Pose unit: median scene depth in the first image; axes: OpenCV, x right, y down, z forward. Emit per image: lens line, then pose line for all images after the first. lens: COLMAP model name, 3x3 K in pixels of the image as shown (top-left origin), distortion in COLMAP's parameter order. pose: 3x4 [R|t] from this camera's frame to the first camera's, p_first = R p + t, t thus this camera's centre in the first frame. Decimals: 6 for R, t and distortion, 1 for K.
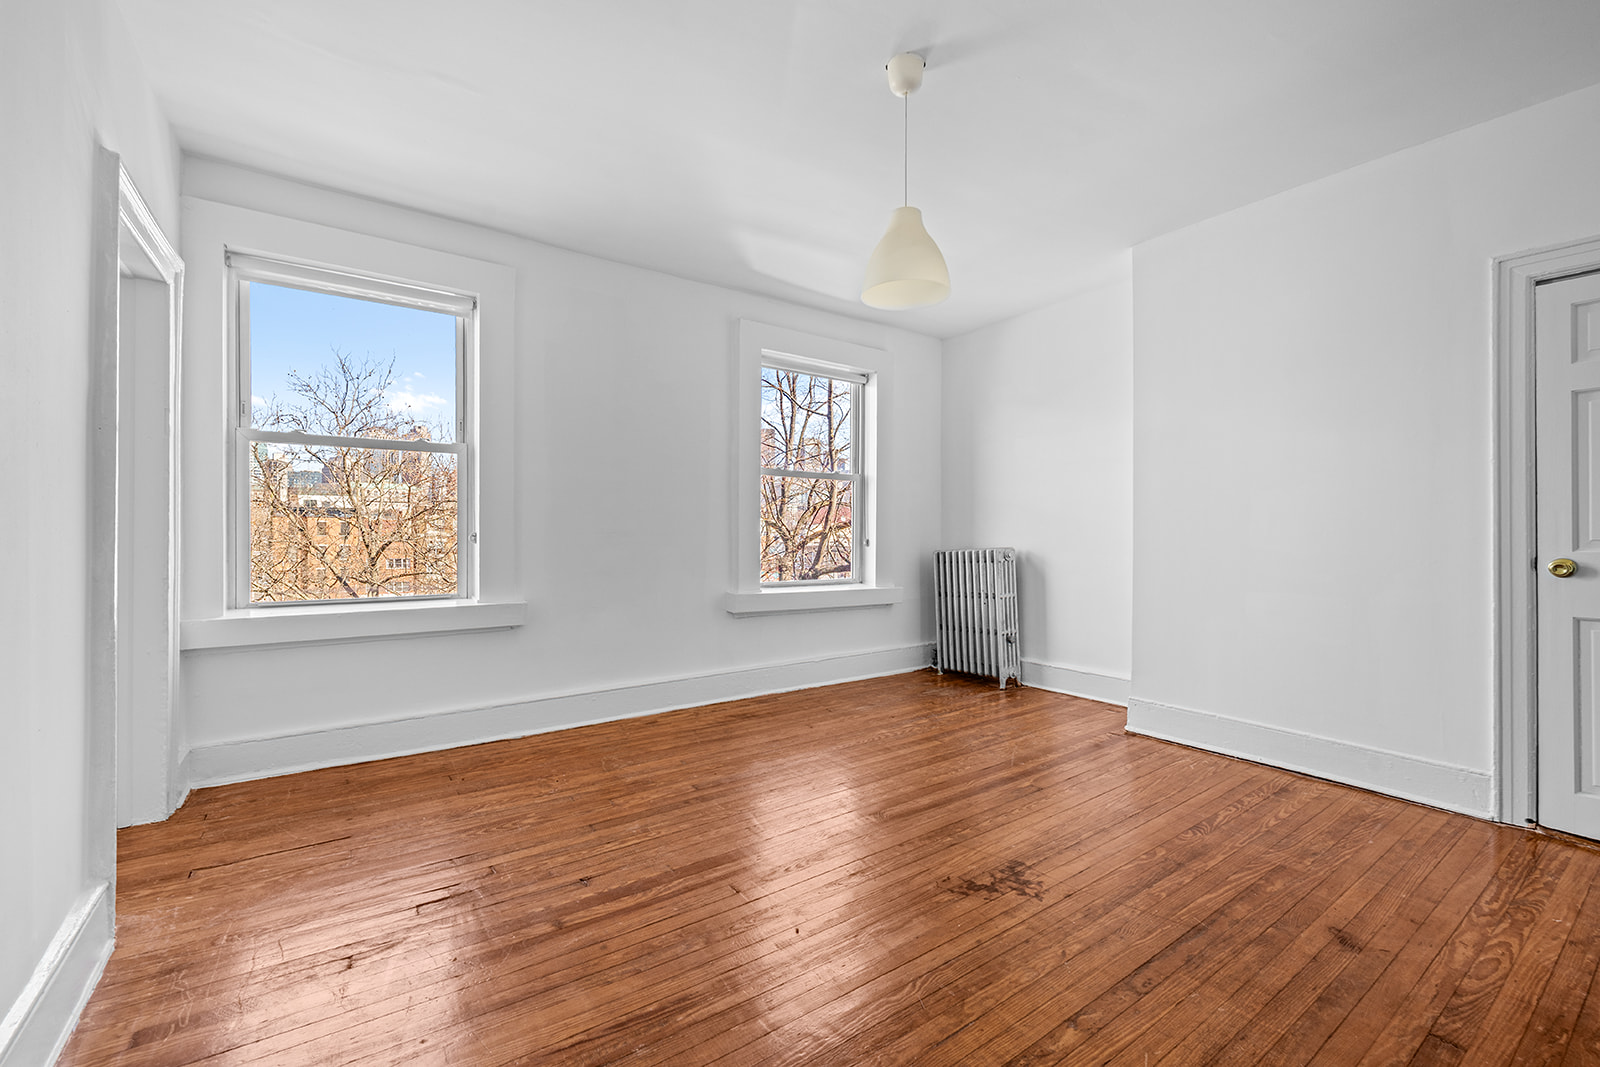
lens RADIAL K [[668.1, 0, 800.0], [0, 668.1, 533.5], [0, 0, 1]] dist [-0.000841, 0.000030]
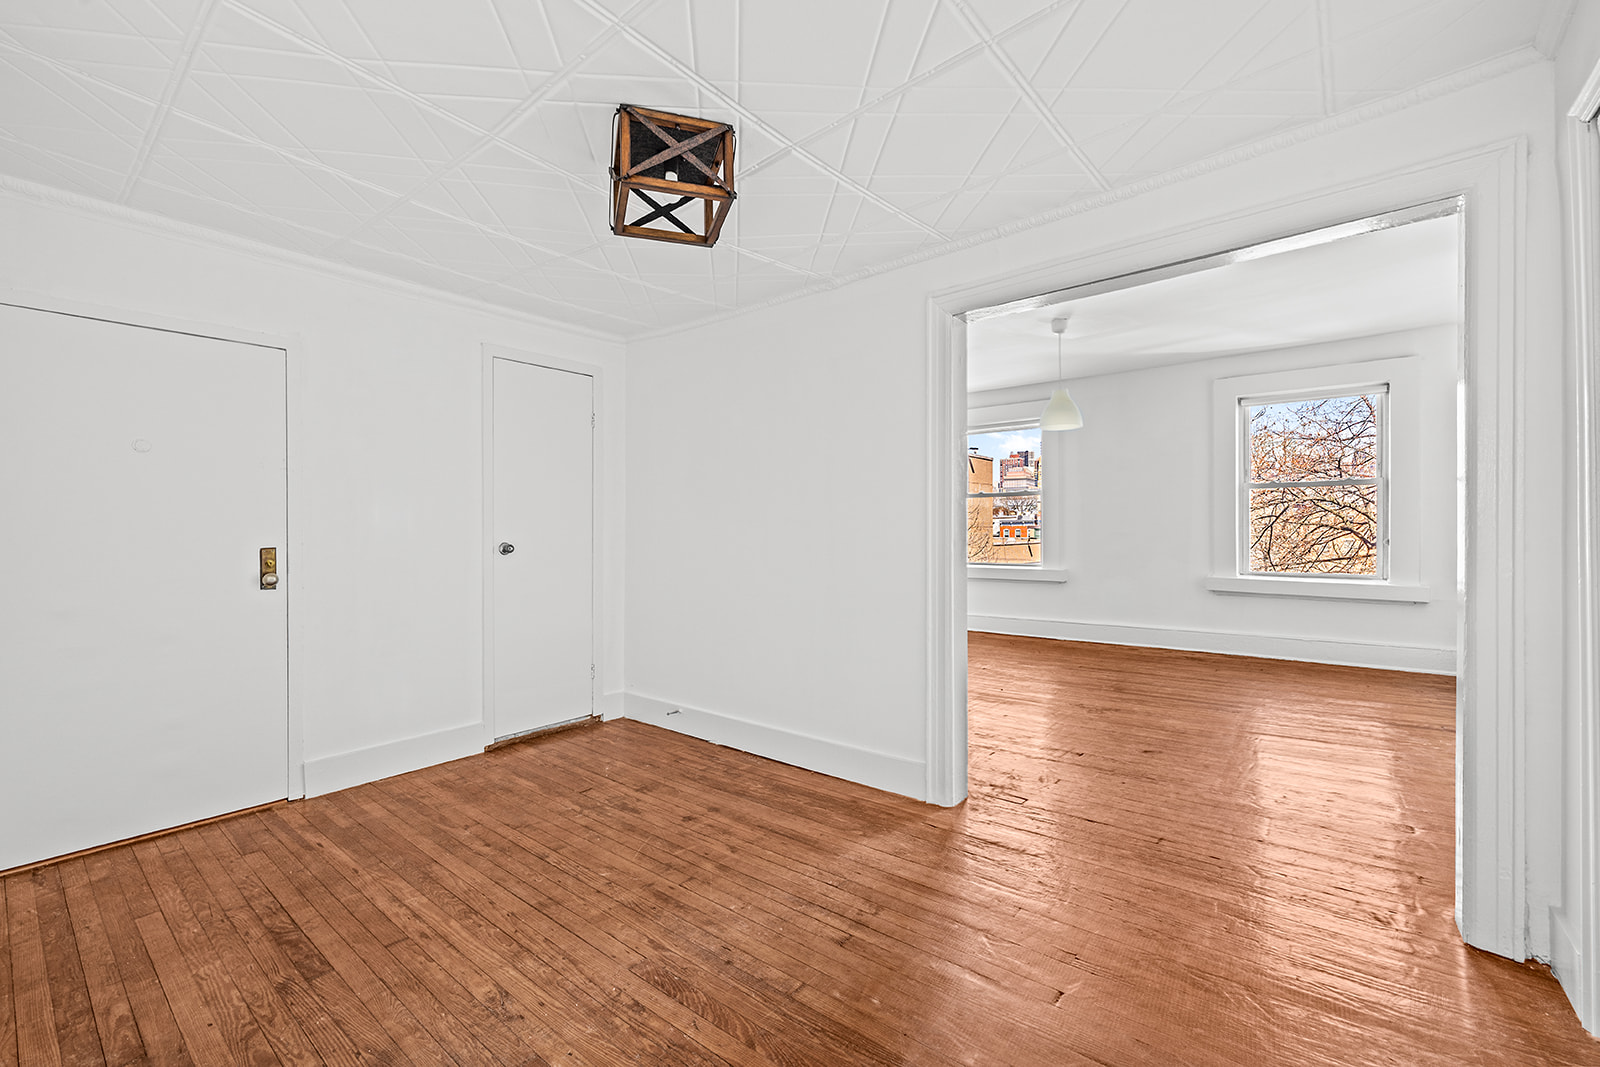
lens RADIAL K [[668.1, 0, 800.0], [0, 668.1, 533.5], [0, 0, 1]] dist [-0.000841, 0.000030]
pose [[0.274666, 0.005571, -0.961523, 0.977207], [-0.014273, 0.999897, 0.001716, 0.010289], [0.961434, 0.013253, 0.274717, -0.180565]]
